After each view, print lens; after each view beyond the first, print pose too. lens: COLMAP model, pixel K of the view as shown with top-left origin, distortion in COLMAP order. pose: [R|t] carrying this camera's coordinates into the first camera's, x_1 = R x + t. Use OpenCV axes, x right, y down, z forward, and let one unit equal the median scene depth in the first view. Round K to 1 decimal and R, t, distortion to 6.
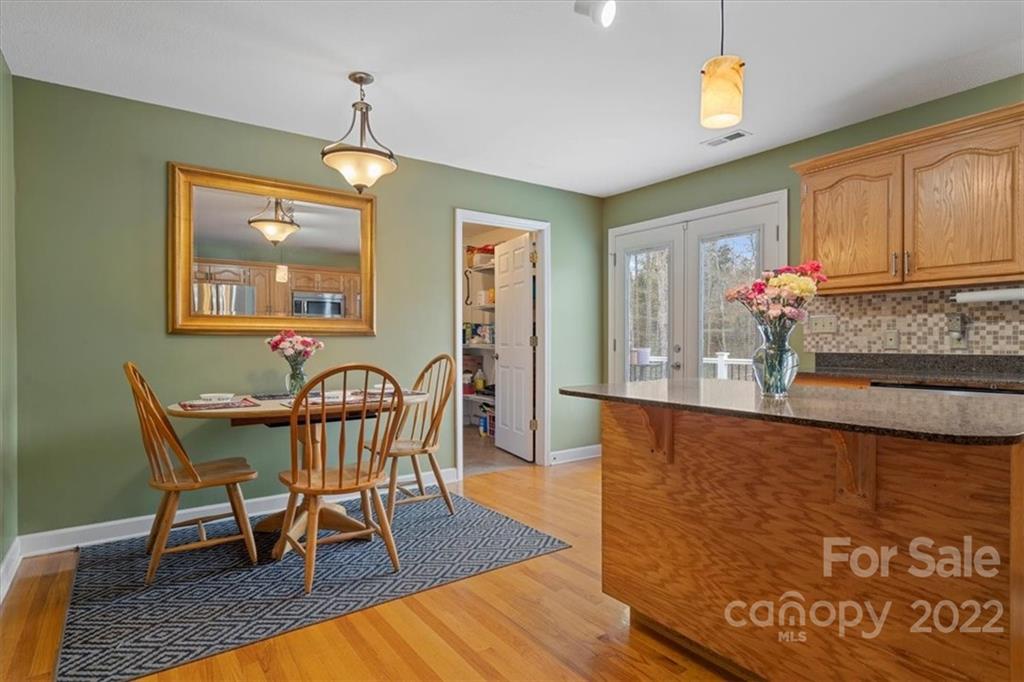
lens RADIAL K [[538.8, 0, 506.4], [0, 538.8, 345.1], [0, 0, 1]] dist [-0.000054, -0.000032]
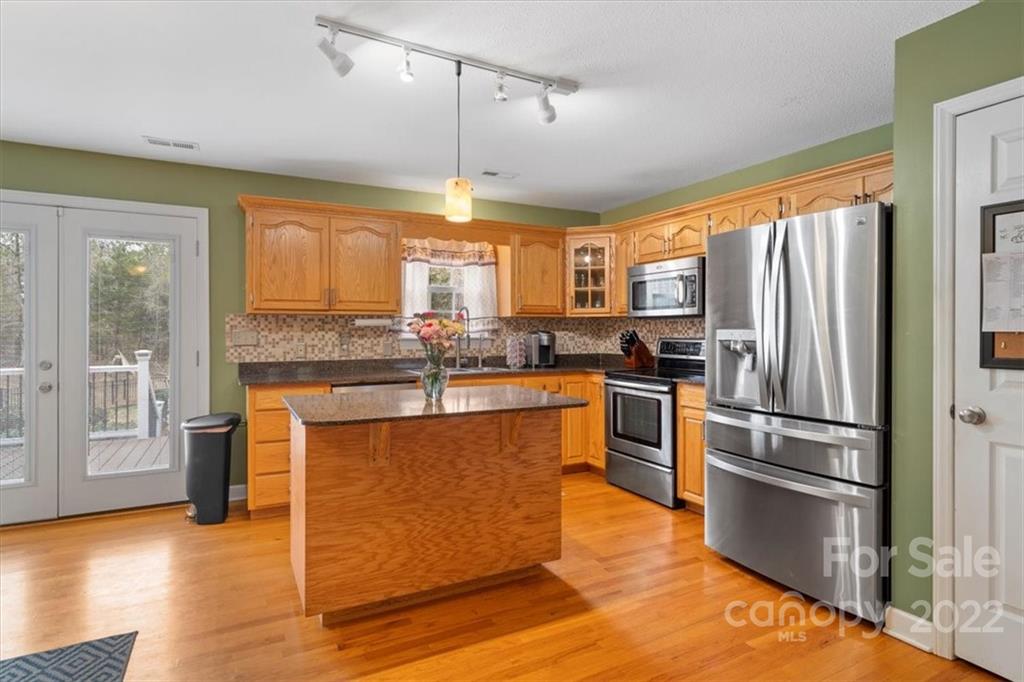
lens RADIAL K [[538.8, 0, 507.1], [0, 538.8, 333.5], [0, 0, 1]] dist [-0.000054, -0.000032]
pose [[0.142464, -0.002833, 0.989796, -0.537217], [0.009641, 0.999952, 0.001474, -0.050811], [-0.989753, 0.009332, 0.142485, 0.333346]]
